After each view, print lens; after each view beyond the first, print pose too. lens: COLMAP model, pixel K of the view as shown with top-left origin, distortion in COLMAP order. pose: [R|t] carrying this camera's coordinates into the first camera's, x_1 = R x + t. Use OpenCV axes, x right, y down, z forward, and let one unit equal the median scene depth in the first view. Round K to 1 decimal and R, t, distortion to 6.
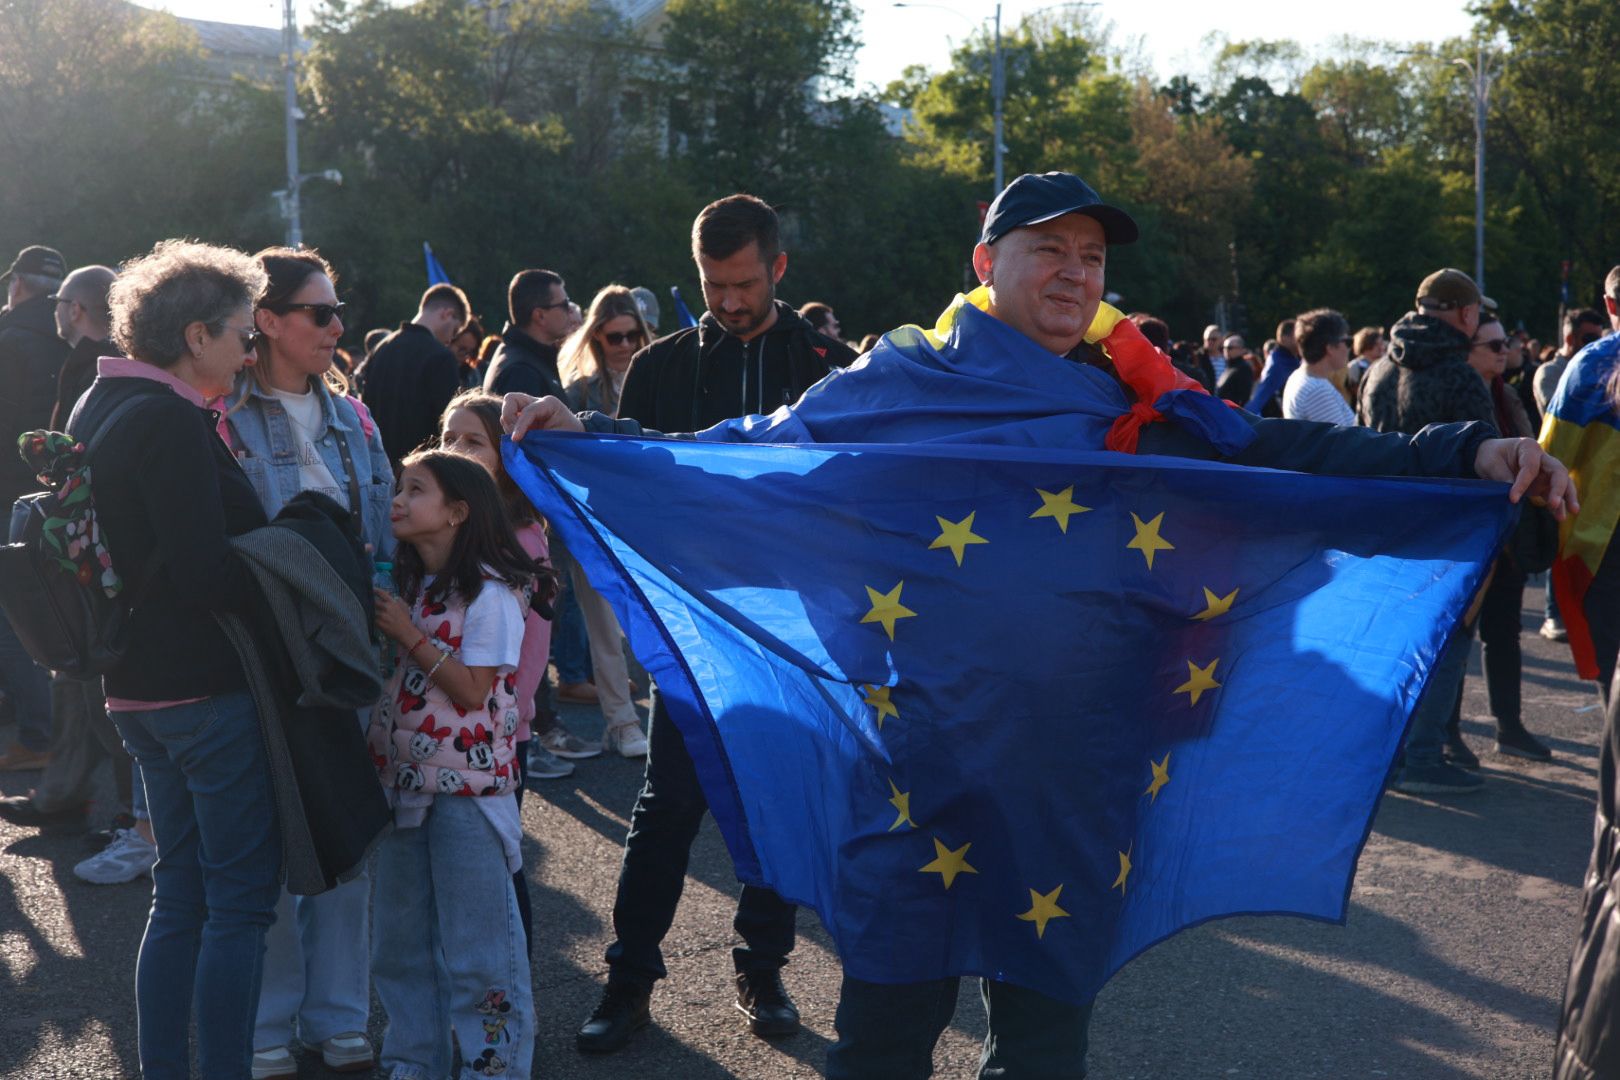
lens RADIAL K [[2278.5, 0, 810.0], [0, 2278.5, 540.0], [0, 0, 1]] dist [0.044881, -0.128254]
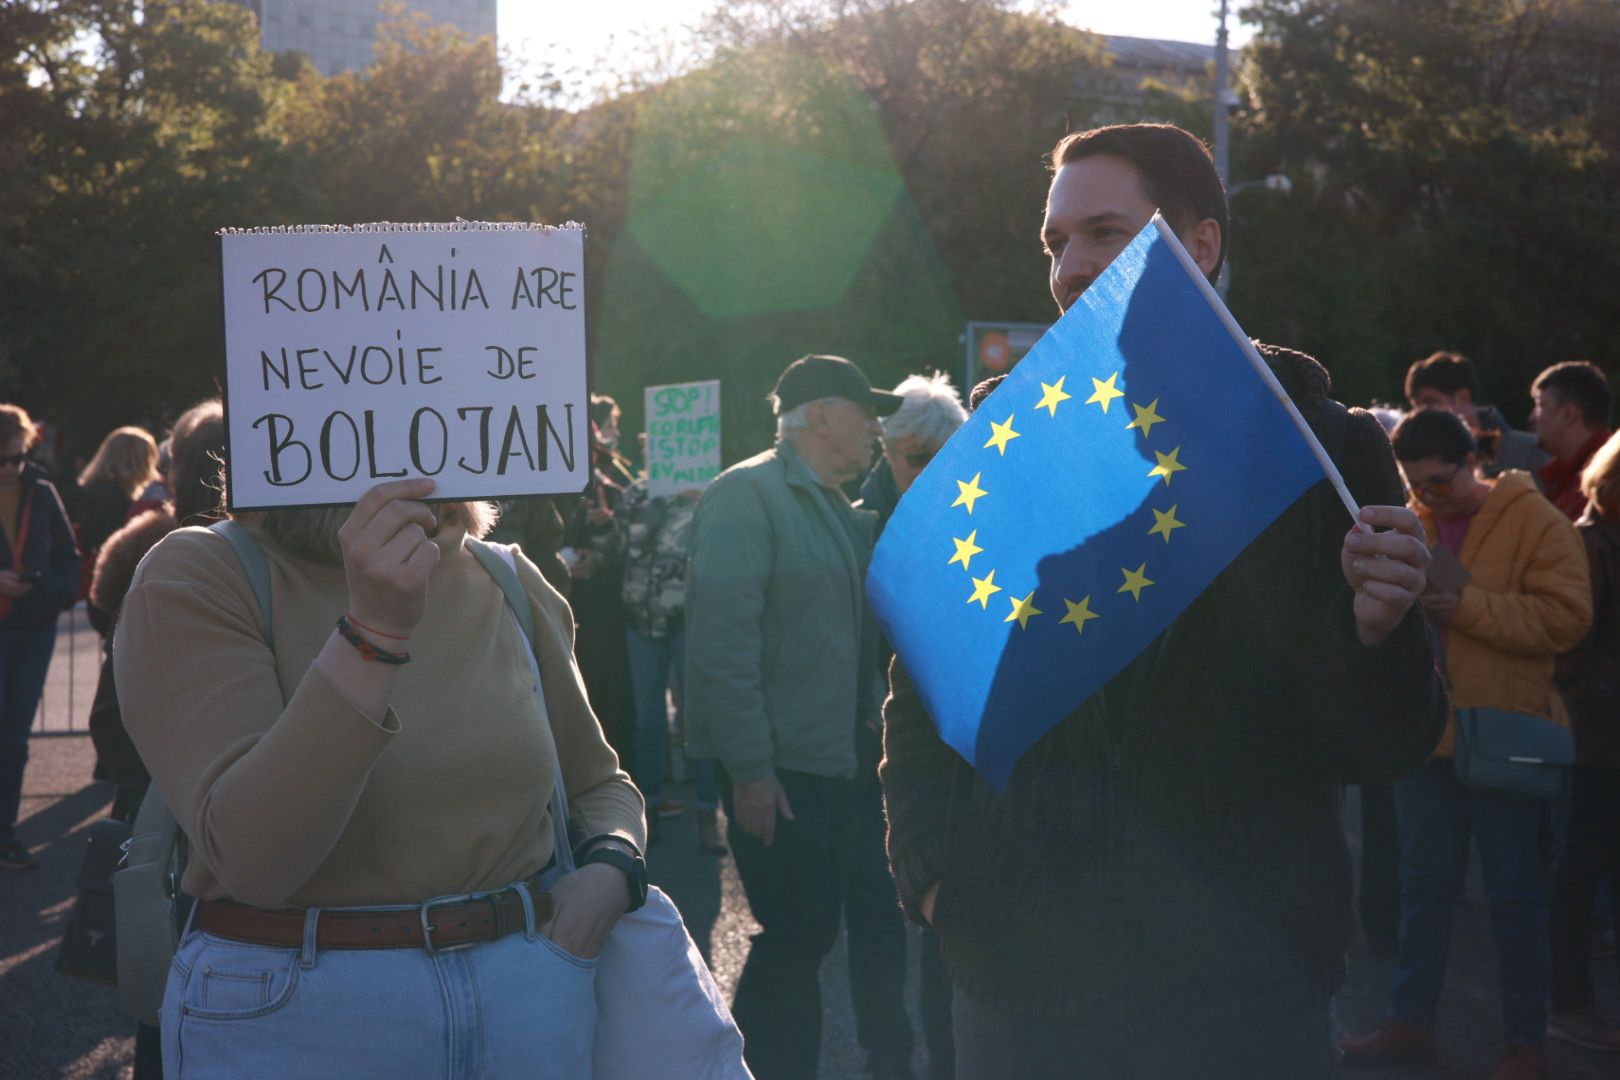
lens RADIAL K [[2278.5, 0, 810.0], [0, 2278.5, 540.0], [0, 0, 1]] dist [0.044881, -0.128254]
pose [[0.924773, 0.022219, -0.379871, -0.061740], [-0.038846, 0.998591, -0.036160, -0.016913], [0.378532, 0.048196, 0.924332, 0.256749]]
